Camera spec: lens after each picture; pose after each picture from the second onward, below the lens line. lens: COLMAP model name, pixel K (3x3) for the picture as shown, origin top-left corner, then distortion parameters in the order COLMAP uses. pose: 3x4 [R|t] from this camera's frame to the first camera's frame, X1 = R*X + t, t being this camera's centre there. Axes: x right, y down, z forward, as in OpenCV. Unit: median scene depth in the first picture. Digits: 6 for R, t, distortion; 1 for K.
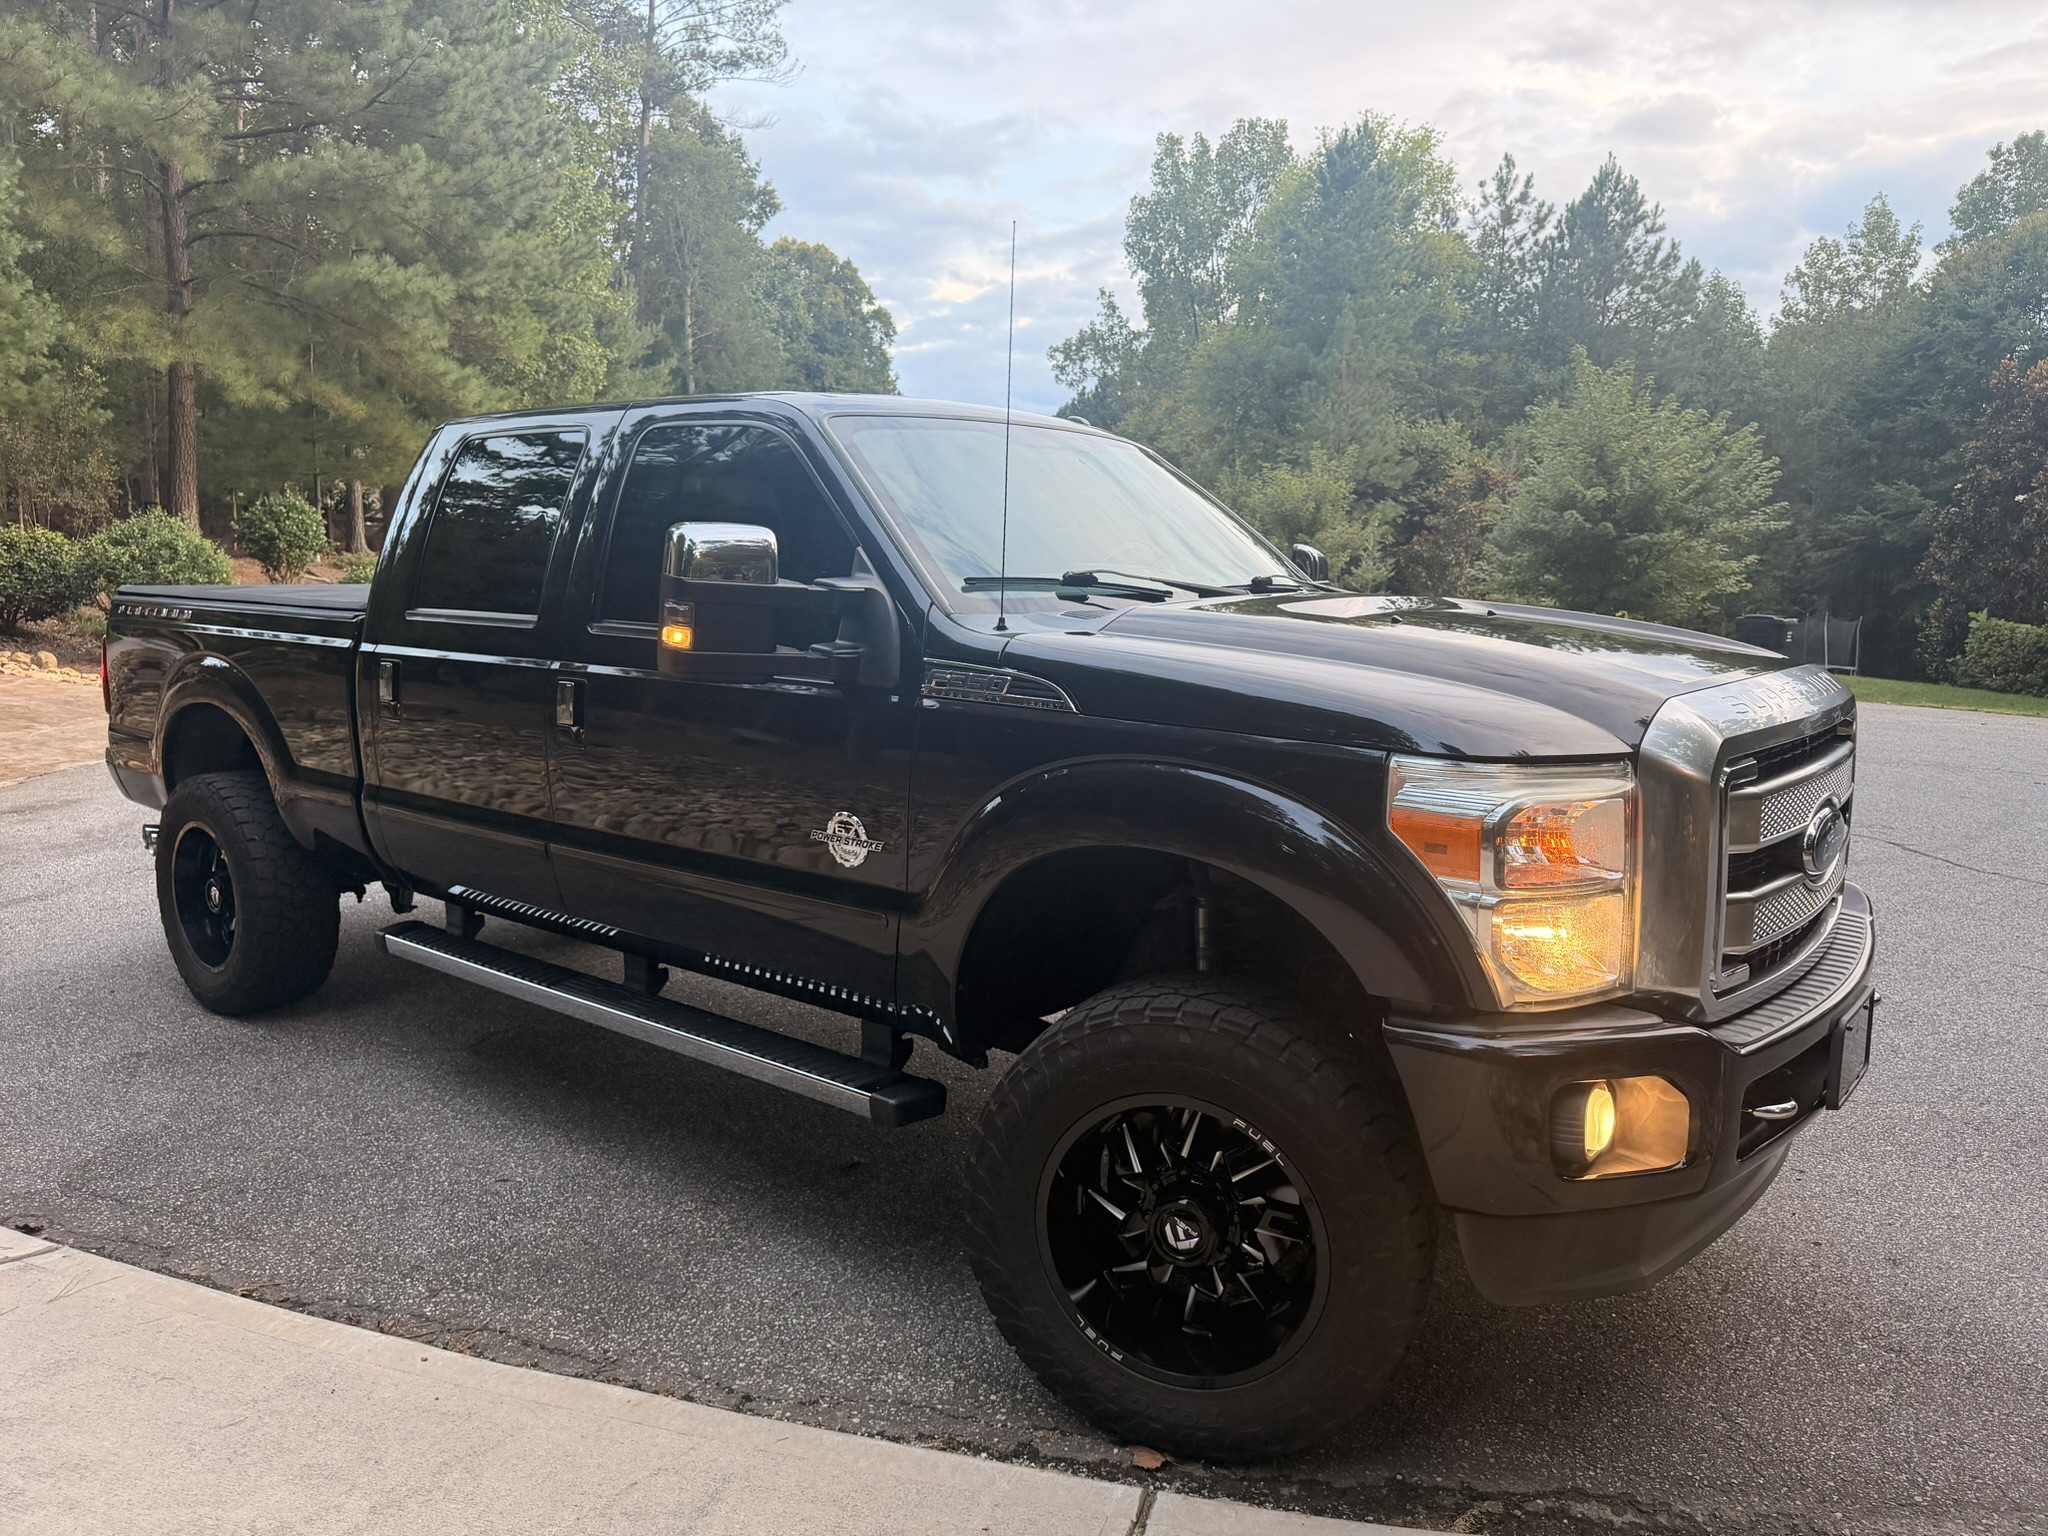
lens RADIAL K [[1474.2, 0, 1015.3], [0, 1474.2, 764.2], [0, 0, 1]] dist [-0.006053, -0.001486]
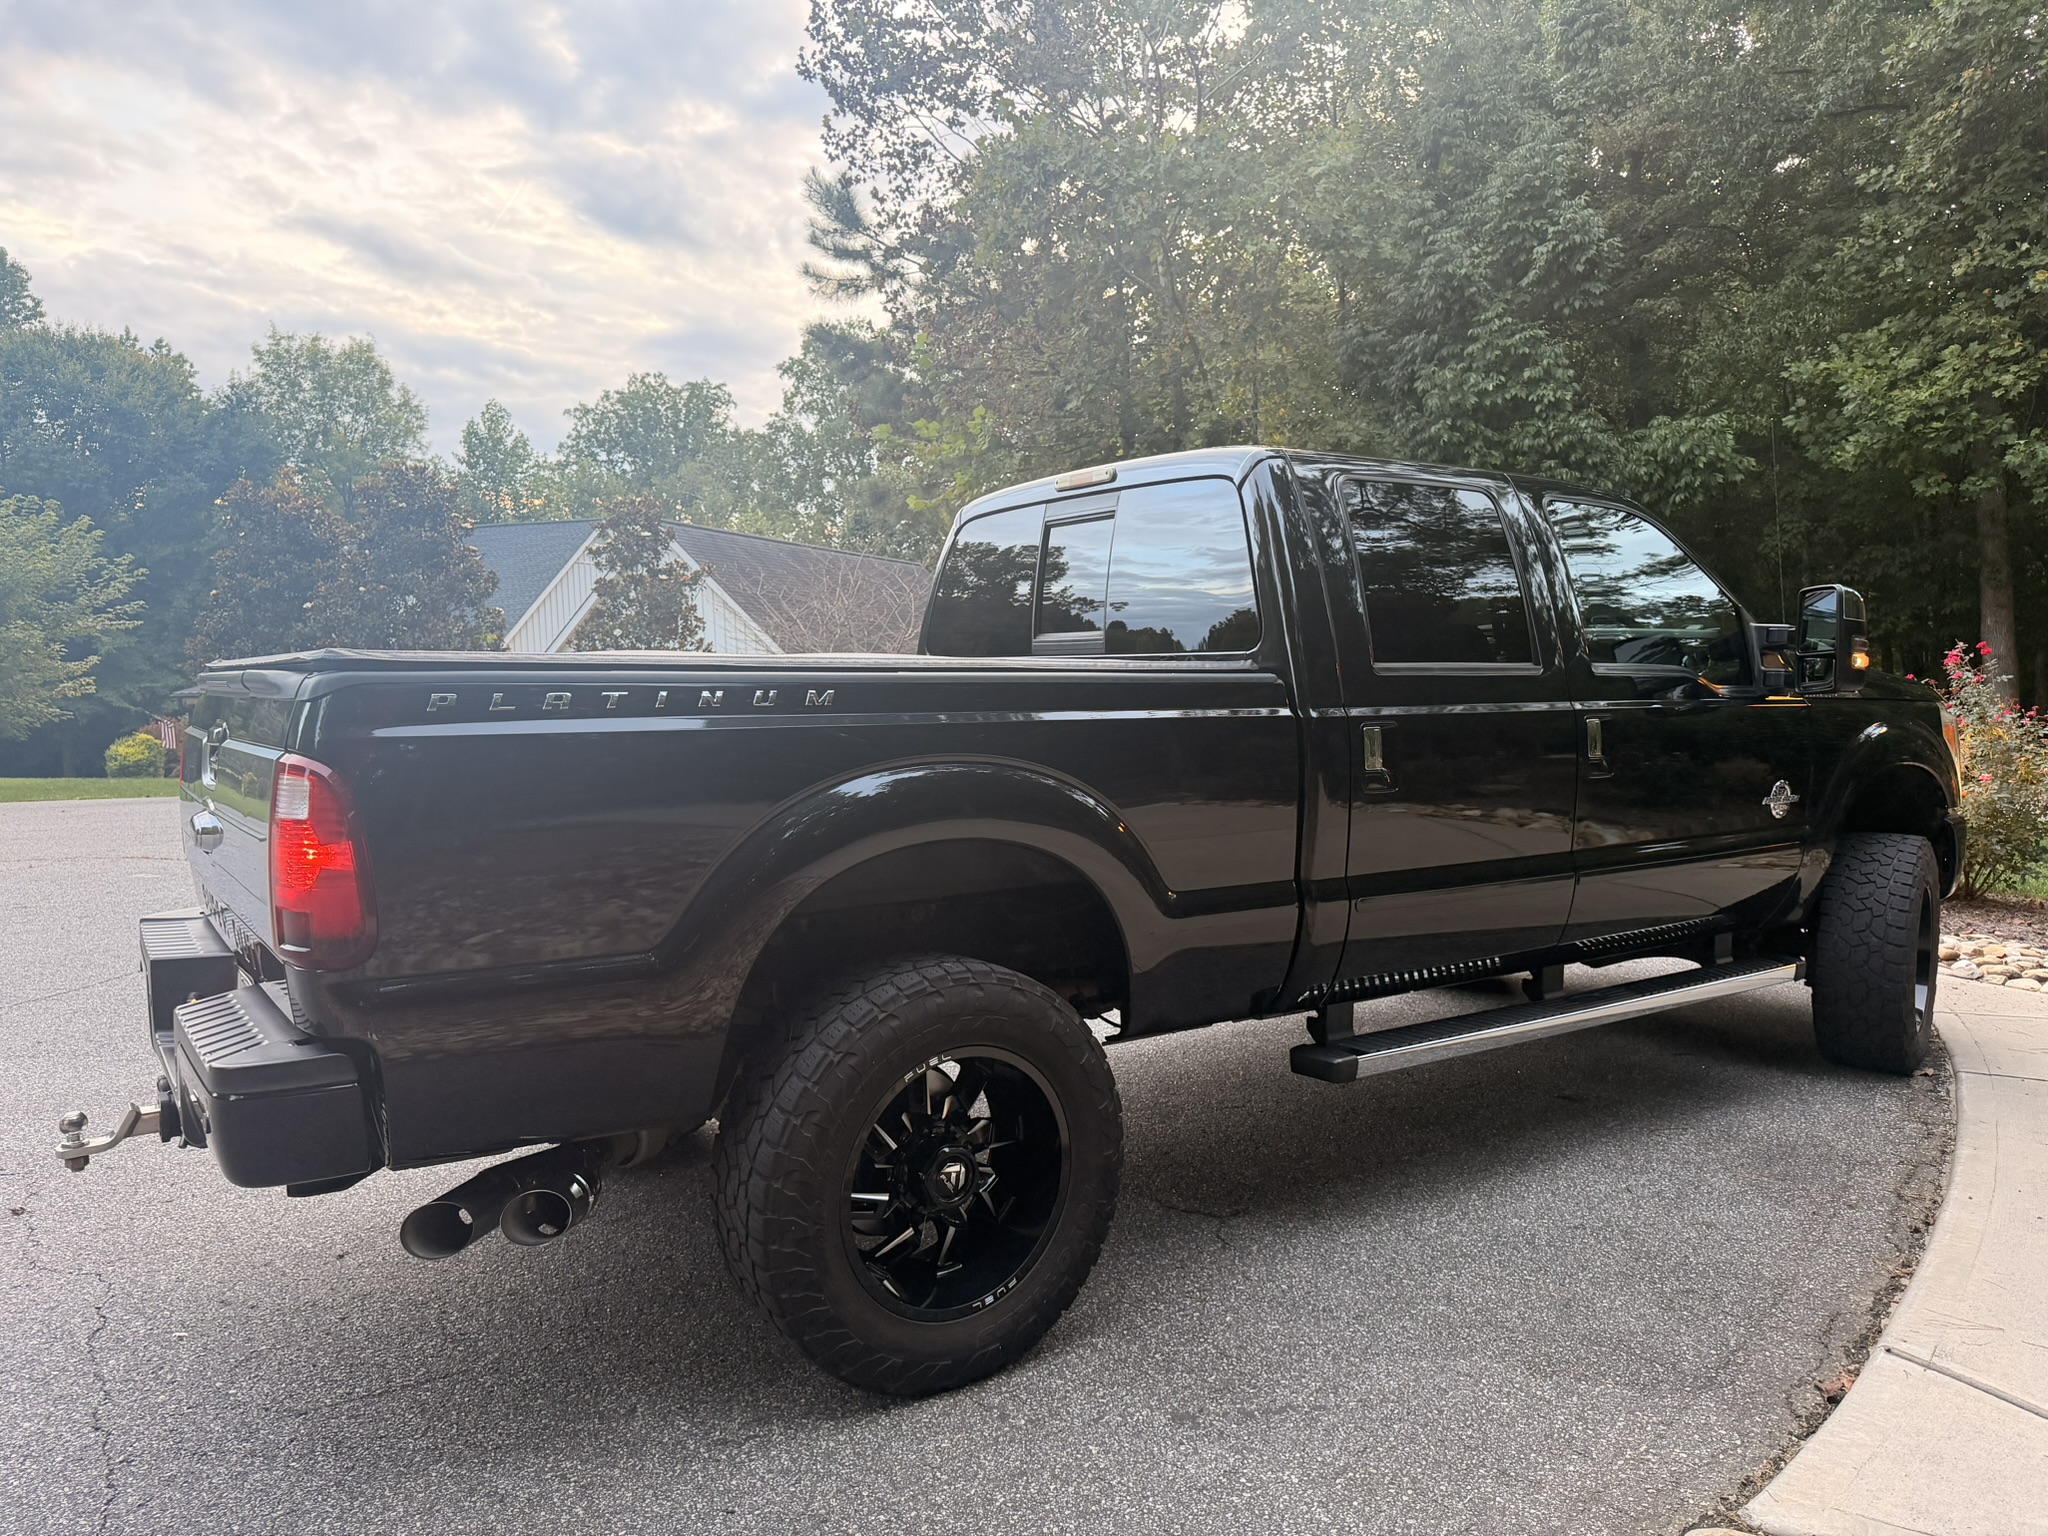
lens RADIAL K [[1474.2, 0, 1015.3], [0, 1474.2, 764.2], [0, 0, 1]] dist [-0.006053, -0.001486]
pose [[0.266849, -0.063167, 0.961666, -1.199685], [0.136391, 0.990282, 0.027200, -0.088417], [-0.954038, 0.123905, 0.272871, 0.899751]]
